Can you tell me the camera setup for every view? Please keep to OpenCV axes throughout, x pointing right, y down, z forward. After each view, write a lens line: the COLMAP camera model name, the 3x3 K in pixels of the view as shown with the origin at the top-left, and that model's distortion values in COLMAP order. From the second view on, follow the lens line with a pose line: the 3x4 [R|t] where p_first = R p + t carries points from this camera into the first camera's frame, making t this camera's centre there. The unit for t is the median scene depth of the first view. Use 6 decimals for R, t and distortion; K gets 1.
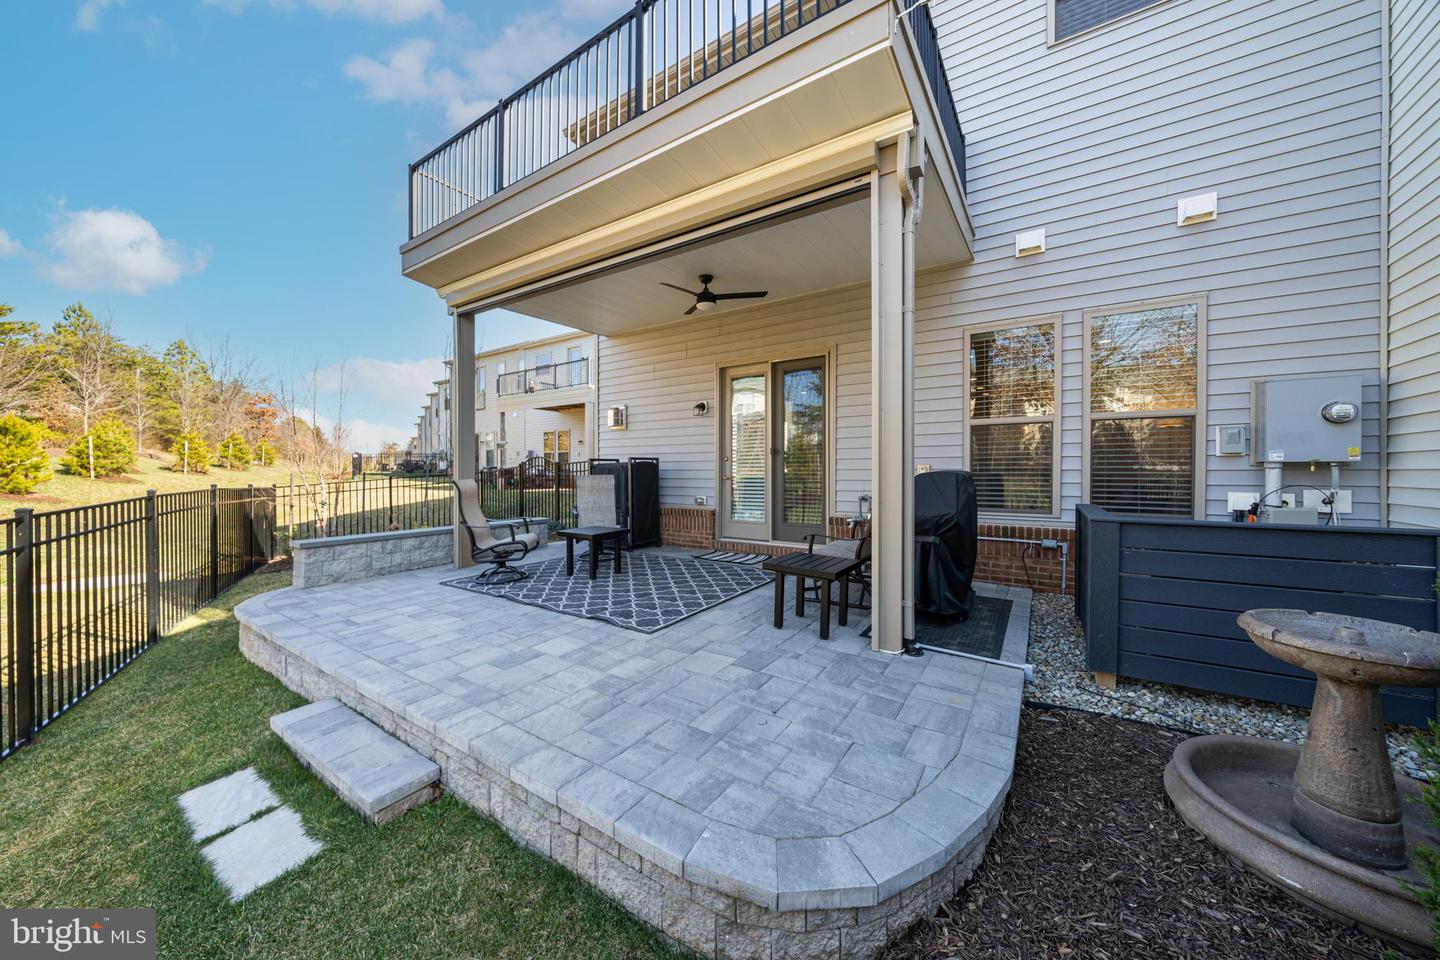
lens RADIAL K [[488.6, 0, 713.8], [0, 488.6, 474.4], [0, 0, 1]] dist [0.001158, -0.000012]
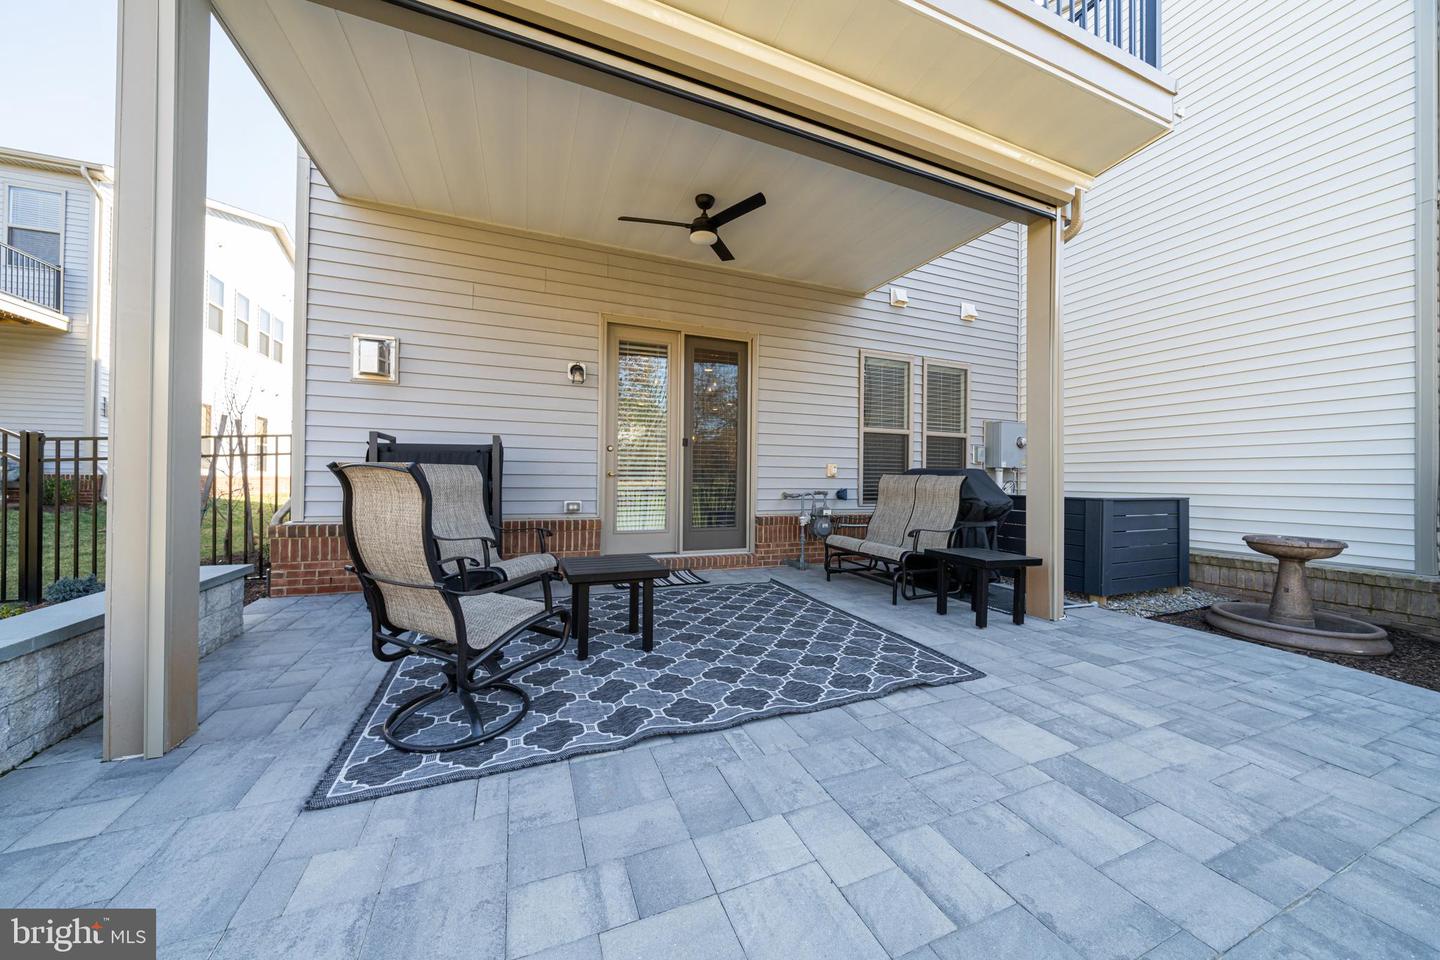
lens RADIAL K [[488.6, 0, 713.8], [0, 488.6, 474.4], [0, 0, 1]] dist [0.001158, -0.000012]
pose [[0.563502, 0.011539, 0.826034, -0.748725], [-0.004937, 0.999932, -0.010600, 0.021648], [-0.826100, 0.001895, 0.563521, 0.700375]]
